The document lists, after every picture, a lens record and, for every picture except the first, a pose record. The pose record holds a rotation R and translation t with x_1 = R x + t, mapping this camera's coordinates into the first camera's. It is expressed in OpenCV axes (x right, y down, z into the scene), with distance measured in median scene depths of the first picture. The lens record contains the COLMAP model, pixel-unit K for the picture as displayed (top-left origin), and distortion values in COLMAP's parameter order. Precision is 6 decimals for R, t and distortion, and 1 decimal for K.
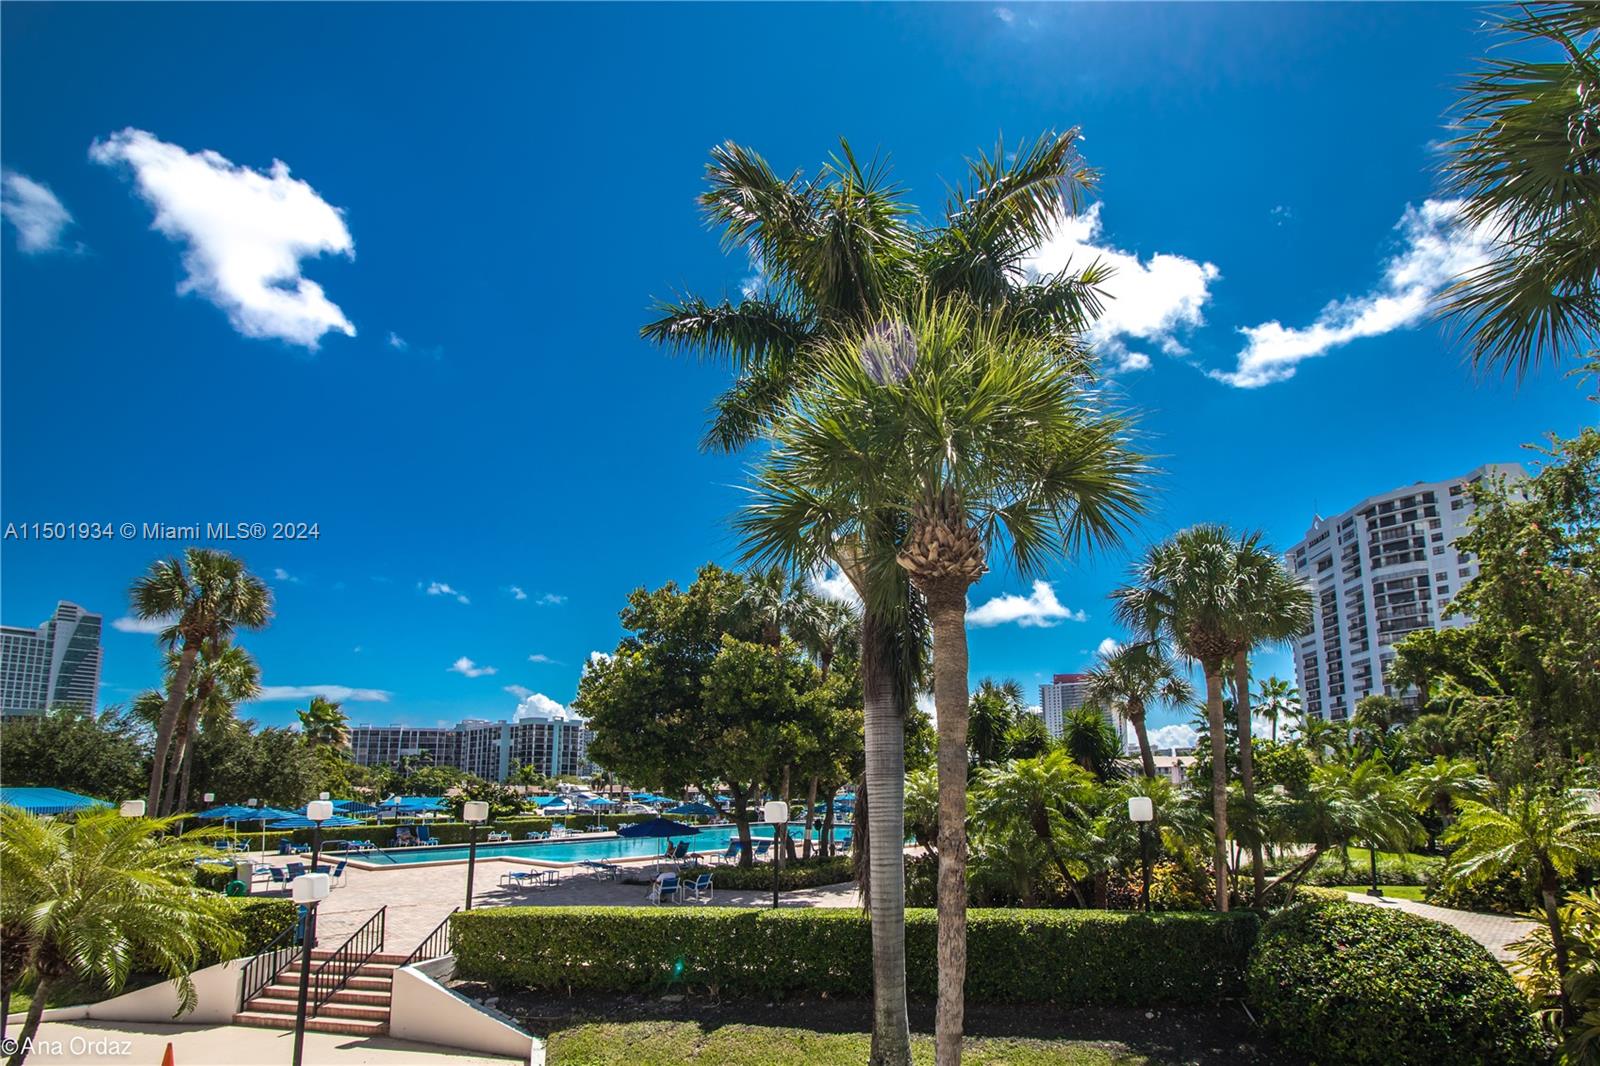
lens RADIAL K [[1254.9, 0, 800.0], [0, 1254.9, 533.0], [0, 0, 1]] dist [0.009233, -0.103135]
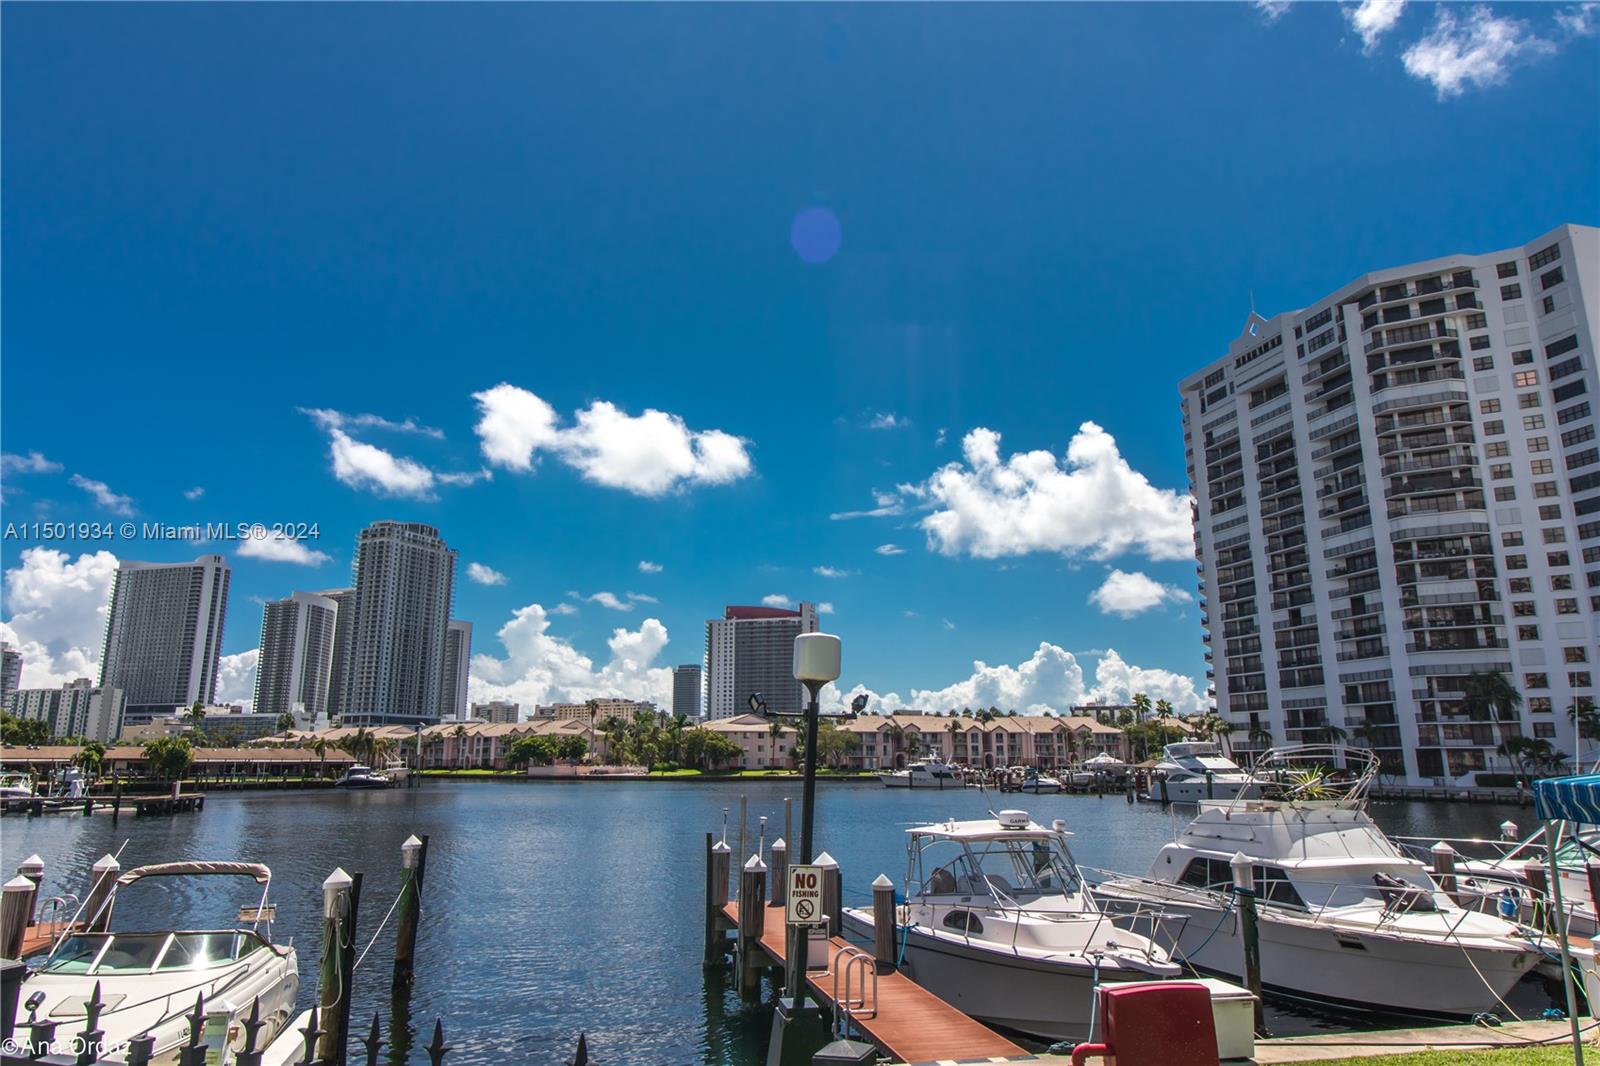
lens RADIAL K [[1102.6, 0, 800.0], [0, 1102.6, 533.0], [0, 0, 1]] dist [-0.001264, -0.000398]
pose [[0.932809, 0.071404, 0.353225, 0.027898], [-0.067690, 0.997444, -0.022874, 0.124773], [-0.353956, -0.002573, 0.935259, 0.607065]]
